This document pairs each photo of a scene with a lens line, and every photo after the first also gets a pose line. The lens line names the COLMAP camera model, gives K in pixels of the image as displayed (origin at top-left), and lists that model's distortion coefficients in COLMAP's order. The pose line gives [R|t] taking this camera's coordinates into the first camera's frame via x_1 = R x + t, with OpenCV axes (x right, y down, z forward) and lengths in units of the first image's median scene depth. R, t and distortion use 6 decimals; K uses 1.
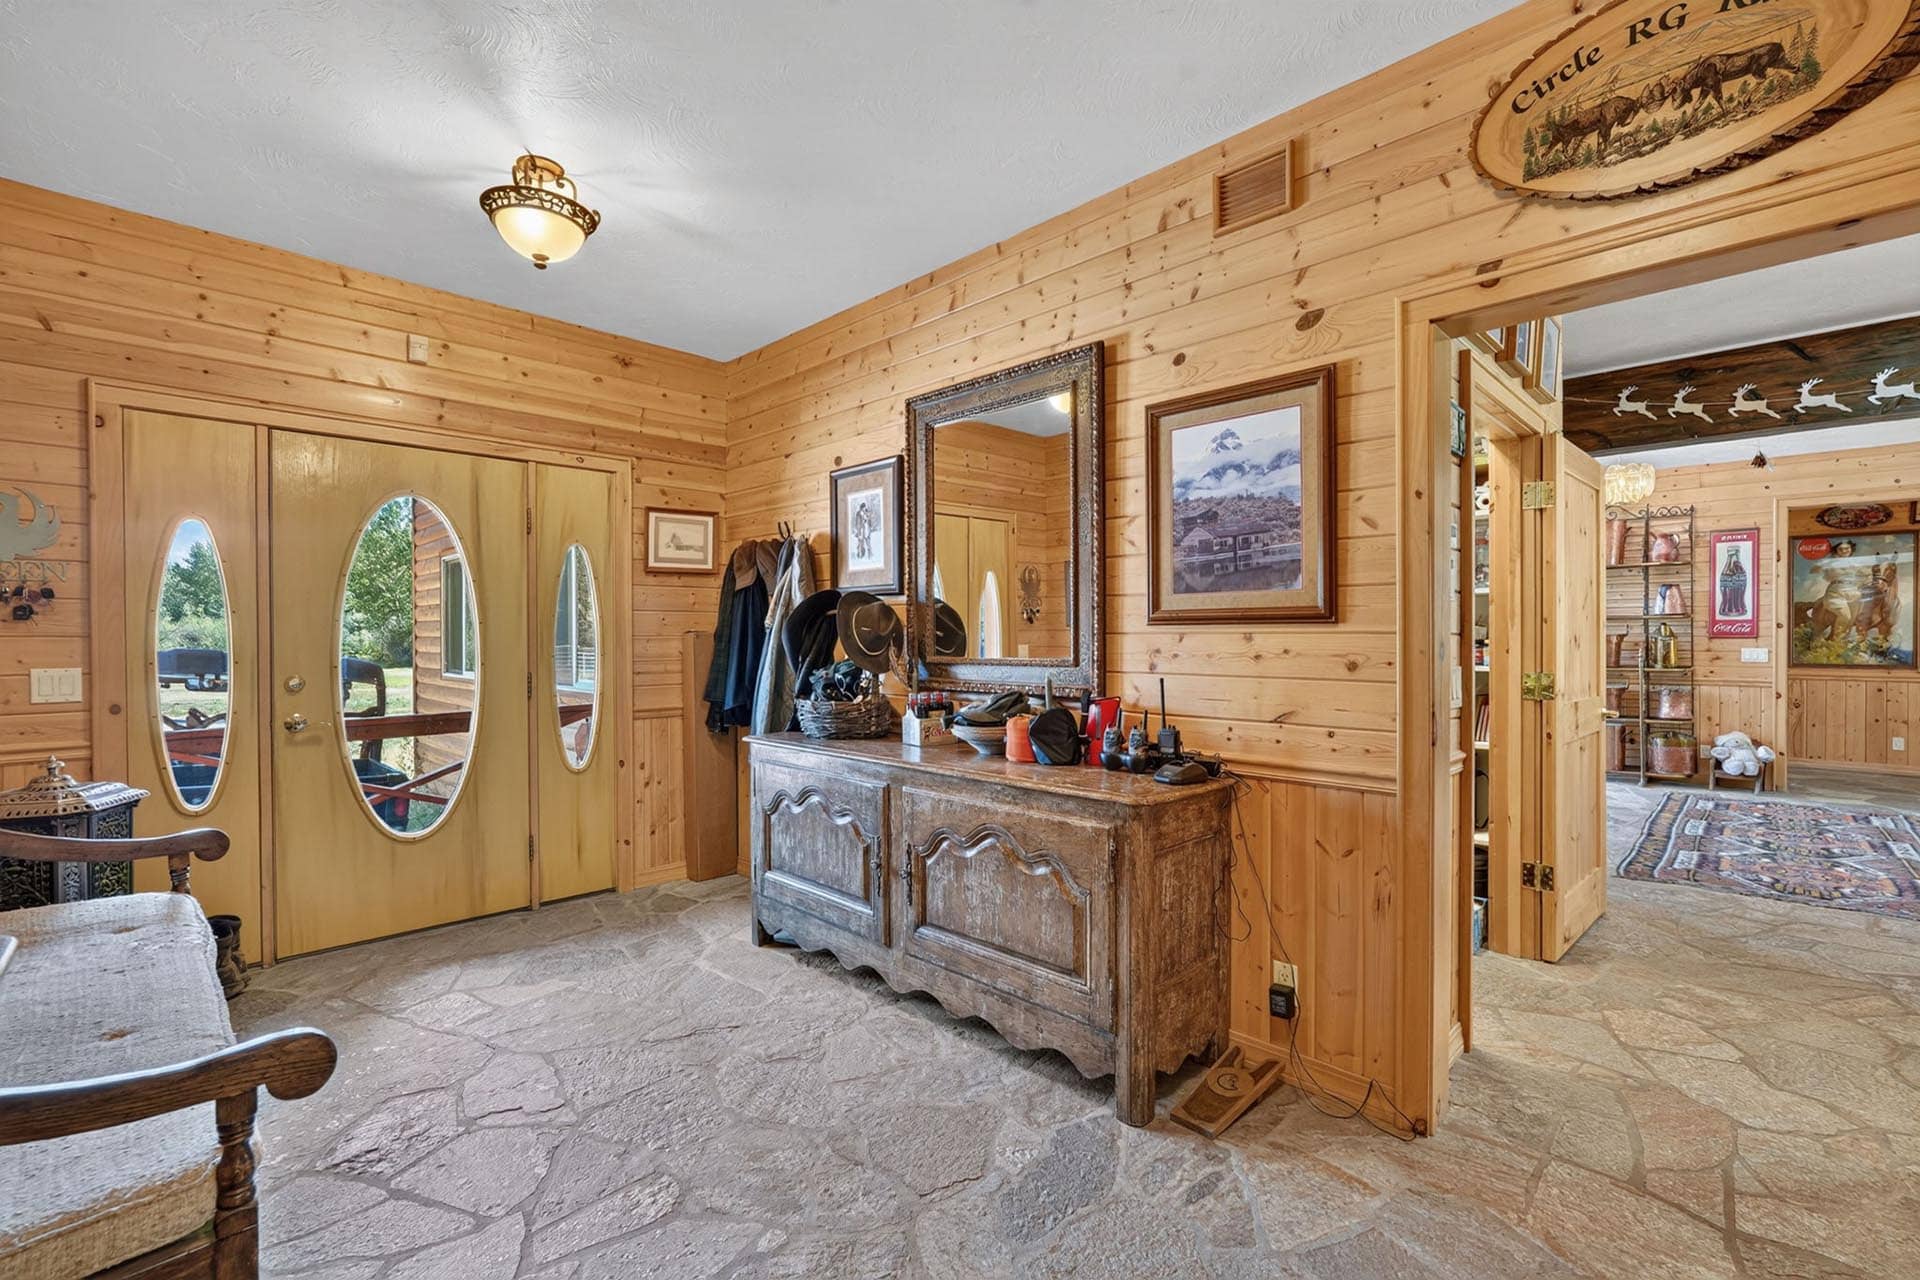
lens RADIAL K [[843.5, 0, 950.6], [0, 843.5, 642.8], [0, 0, 1]] dist [-0.011214, 0.003971]
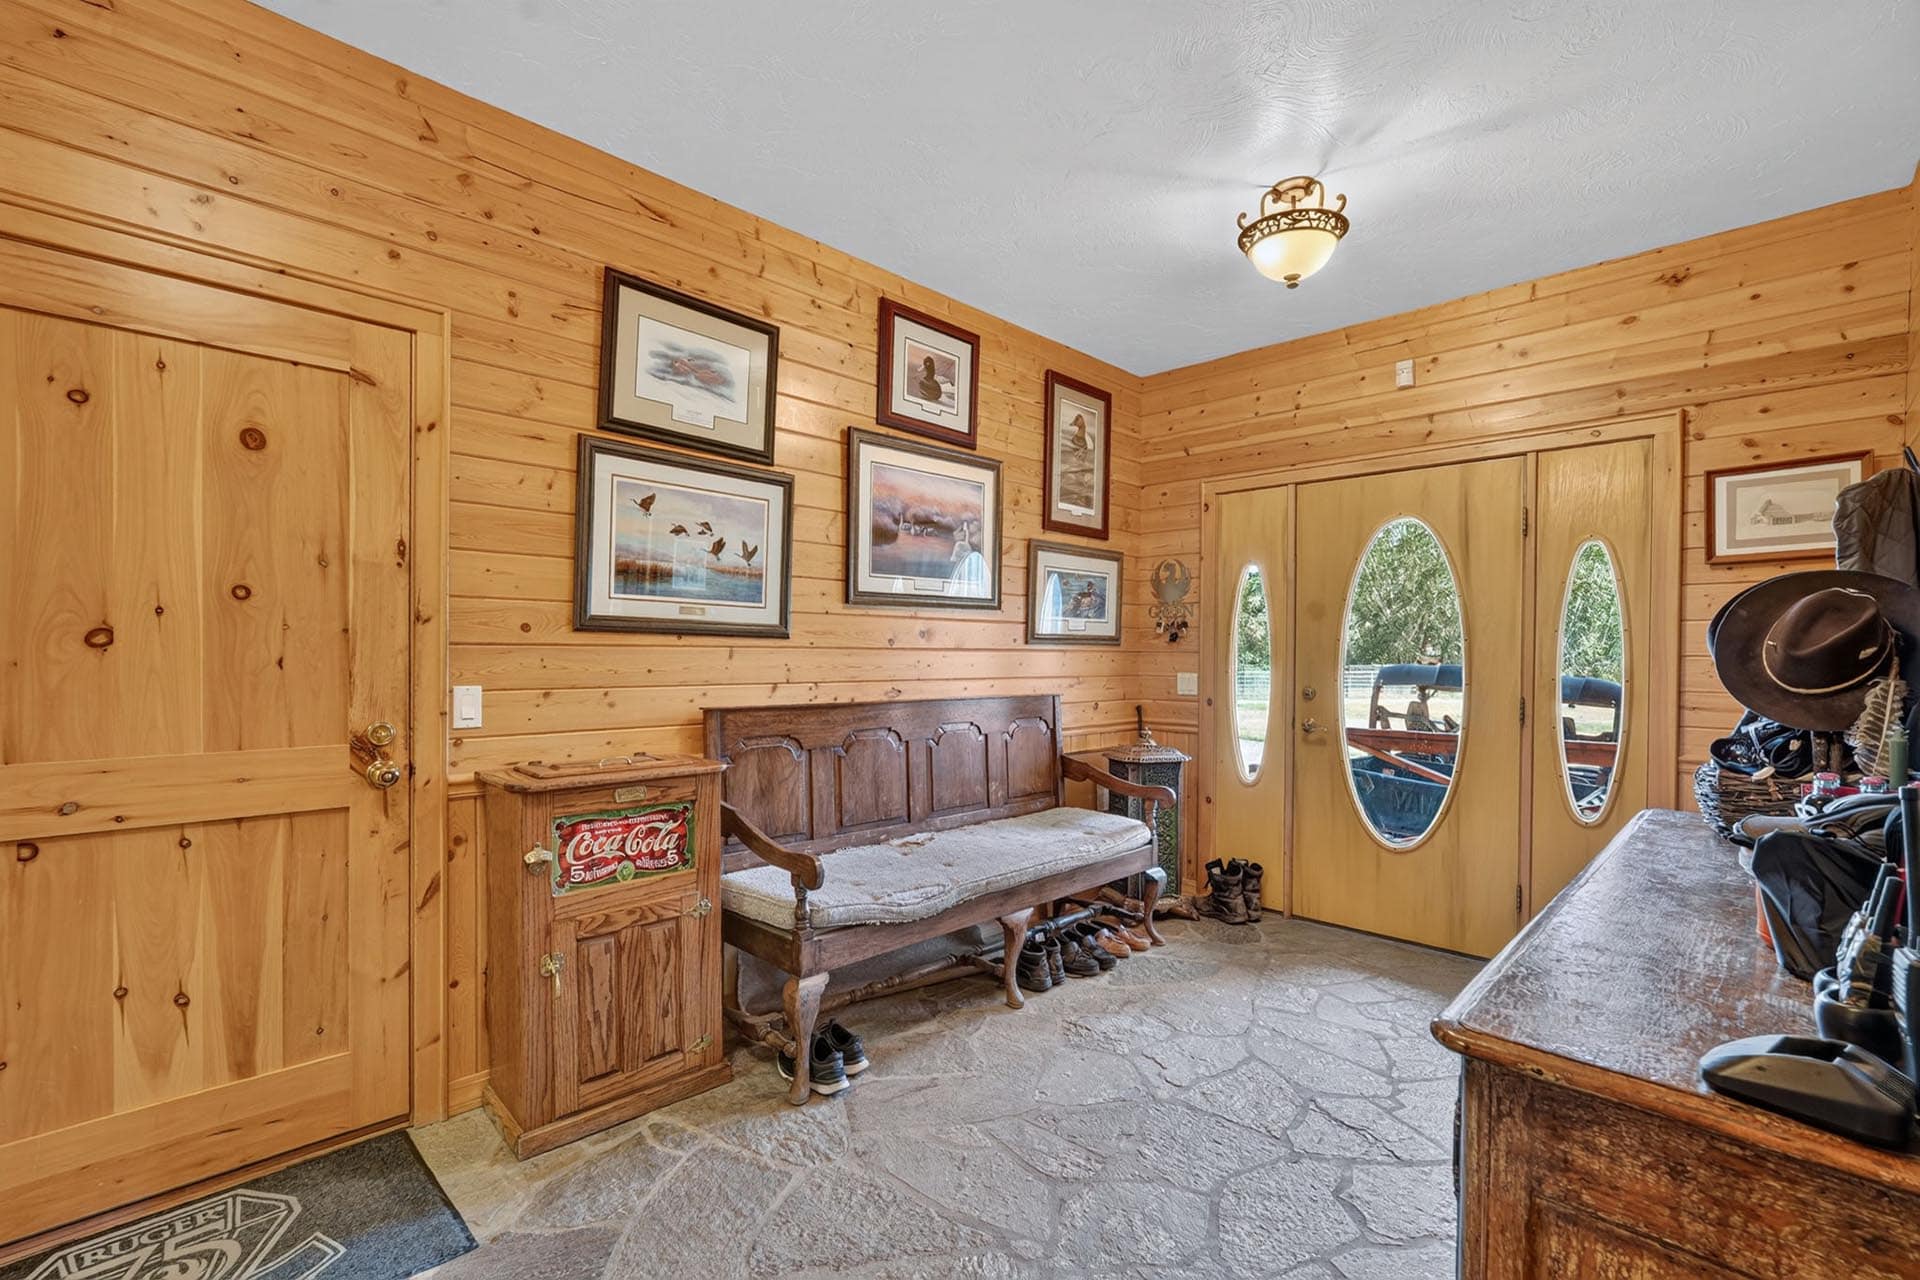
lens RADIAL K [[843.5, 0, 947.4], [0, 843.5, 659.2], [0, 0, 1]] dist [-0.011214, 0.003971]
pose [[0.006466, 0.010987, -0.999919, 0.424900], [-0.017031, 0.999796, 0.010875, -0.003565], [0.999834, 0.016959, 0.006651, 0.475714]]
